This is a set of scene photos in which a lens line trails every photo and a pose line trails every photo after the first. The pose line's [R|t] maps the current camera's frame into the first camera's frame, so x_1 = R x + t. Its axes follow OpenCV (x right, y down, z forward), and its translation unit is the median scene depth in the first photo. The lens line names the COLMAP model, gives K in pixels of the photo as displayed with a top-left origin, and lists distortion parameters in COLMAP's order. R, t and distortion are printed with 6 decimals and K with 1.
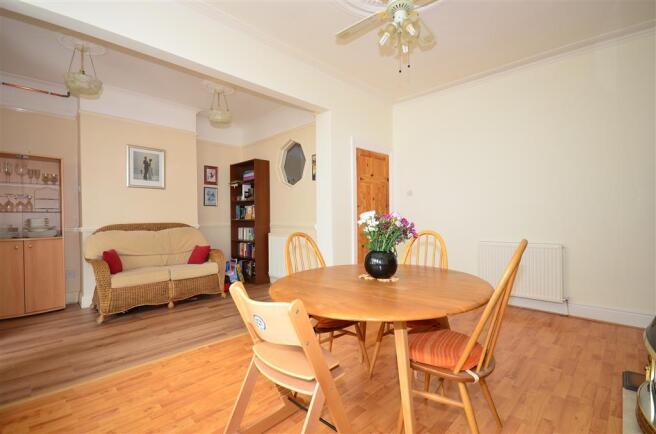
lens RADIAL K [[297.8, 0, 325.5], [0, 297.8, 218.7], [0, 0, 1]] dist [0.014208, -0.000779]
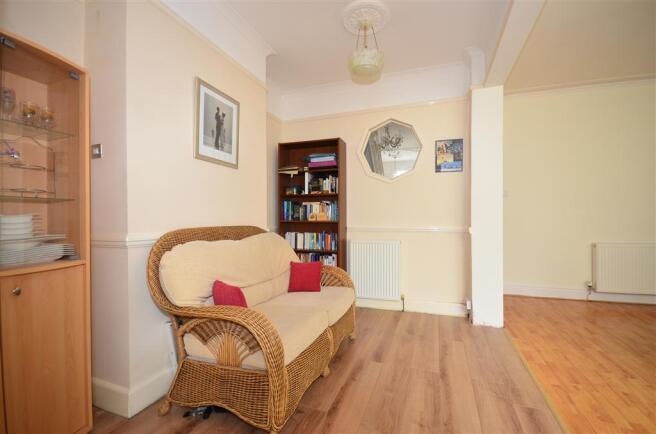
lens RADIAL K [[288.8, 0, 329.3], [0, 288.8, 217.8], [0, 0, 1]] dist [-0.001581, 0.000439]
pose [[0.905673, 0.008590, 0.423890, -0.640058], [-0.003387, 0.999909, -0.013027, 0.004959], [-0.423964, 0.010363, 0.905620, 0.428109]]
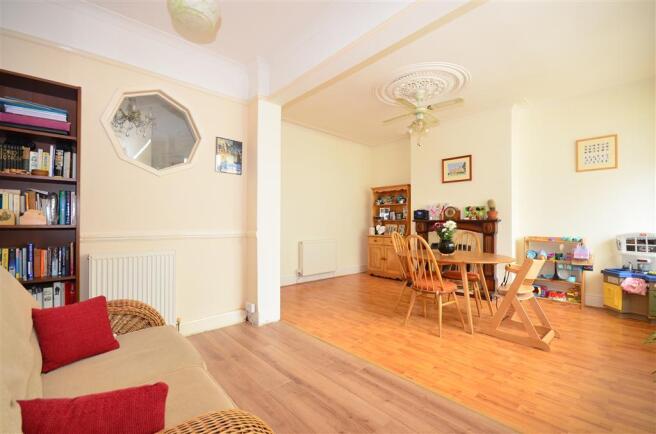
lens RADIAL K [[288.8, 0, 327.8], [0, 288.8, 220.5], [0, 0, 1]] dist [-0.001581, 0.000439]
pose [[0.039378, 0.019680, 0.999031, -0.741784], [0.001884, 0.999803, -0.019770, 0.005111], [-0.999223, 0.002661, 0.039333, 0.712400]]
